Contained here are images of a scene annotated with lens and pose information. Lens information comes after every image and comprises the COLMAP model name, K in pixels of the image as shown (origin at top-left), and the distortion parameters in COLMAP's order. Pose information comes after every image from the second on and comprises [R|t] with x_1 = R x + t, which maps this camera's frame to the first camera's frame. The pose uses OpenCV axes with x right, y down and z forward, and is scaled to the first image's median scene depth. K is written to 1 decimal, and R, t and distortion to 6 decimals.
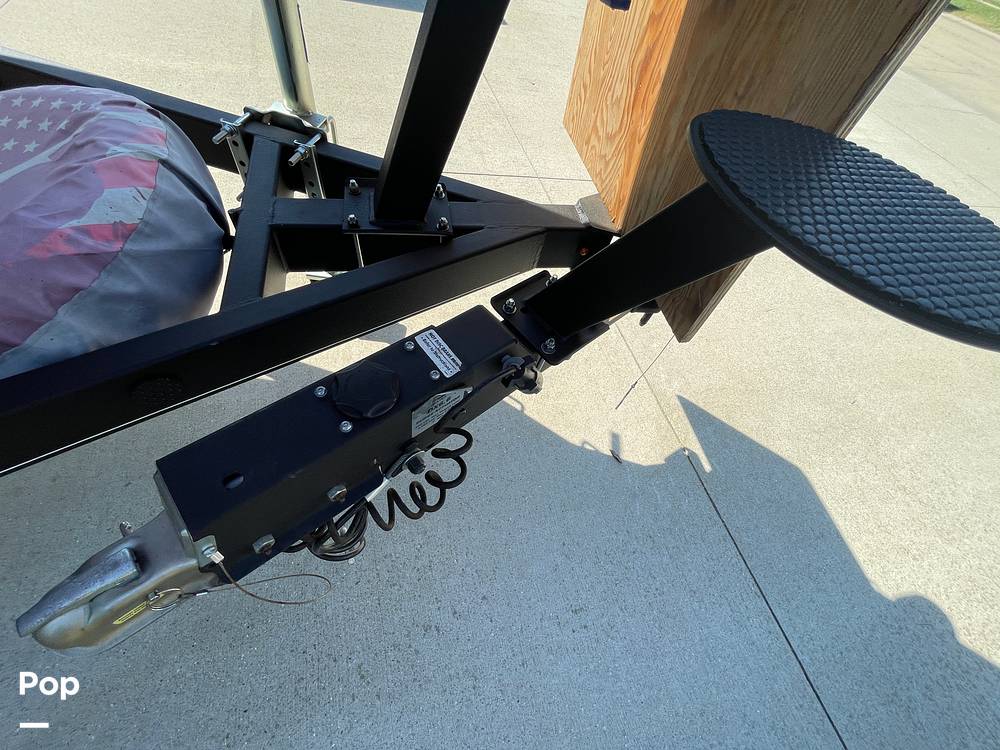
lens RADIAL K [[406.0, 0, 498.9], [0, 406.0, 372.7], [0, 0, 1]] dist [-0.003297, 0.000802]
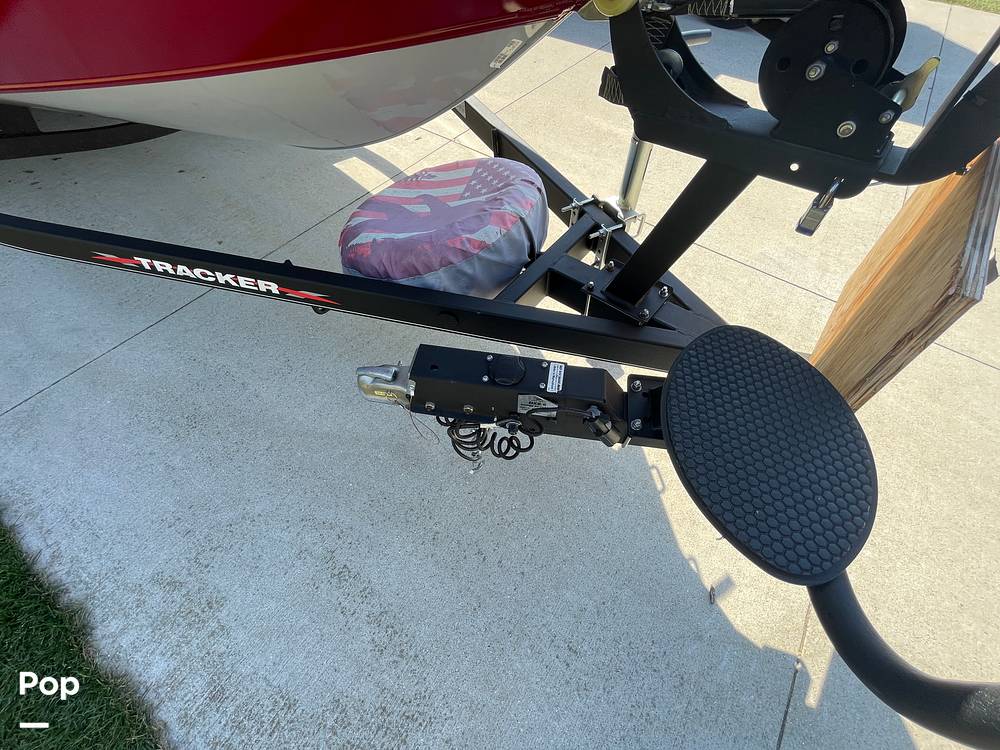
lens RADIAL K [[406.0, 0, 501.6], [0, 406.0, 373.7], [0, 0, 1]] dist [-0.003297, 0.000802]
pose [[0.635200, 0.520974, -0.570181, 0.517734], [-0.566132, 0.816238, 0.115107, -0.103139], [0.525372, 0.249682, 0.813415, -0.361739]]
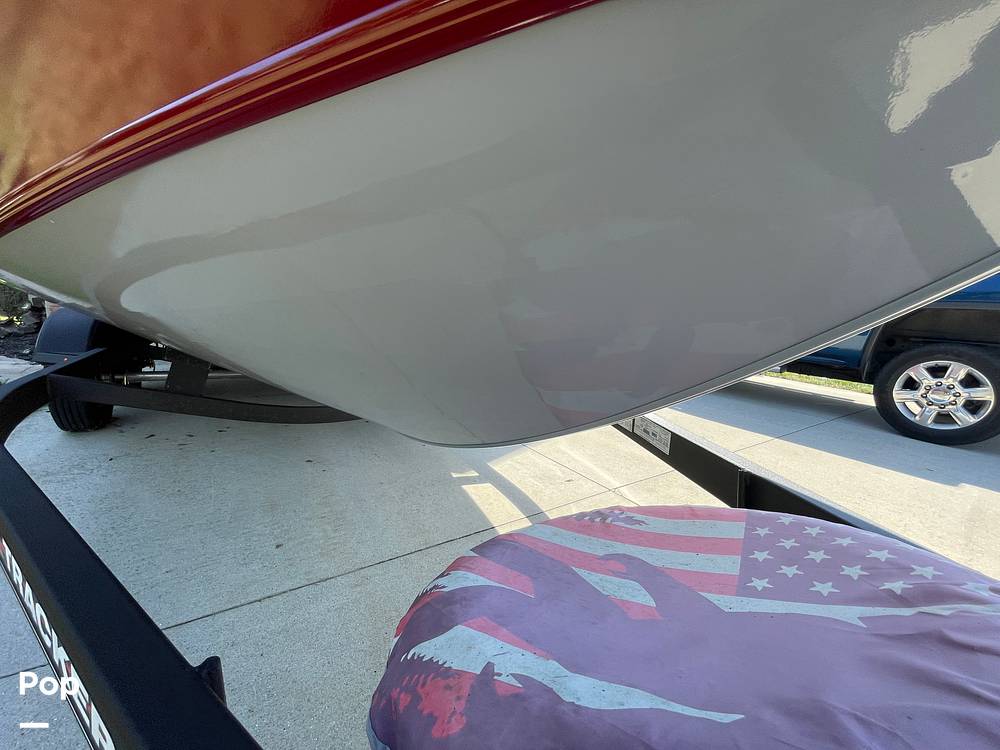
lens RADIAL K [[406.0, 0, 500.3], [0, 406.0, 370.0], [0, 0, 1]] dist [-0.003297, 0.000802]
pose [[0.364365, -0.020797, -0.931024, -0.713238], [-0.761867, 0.568266, -0.310857, -0.132405], [0.535534, 0.822582, 0.191212, 0.263059]]
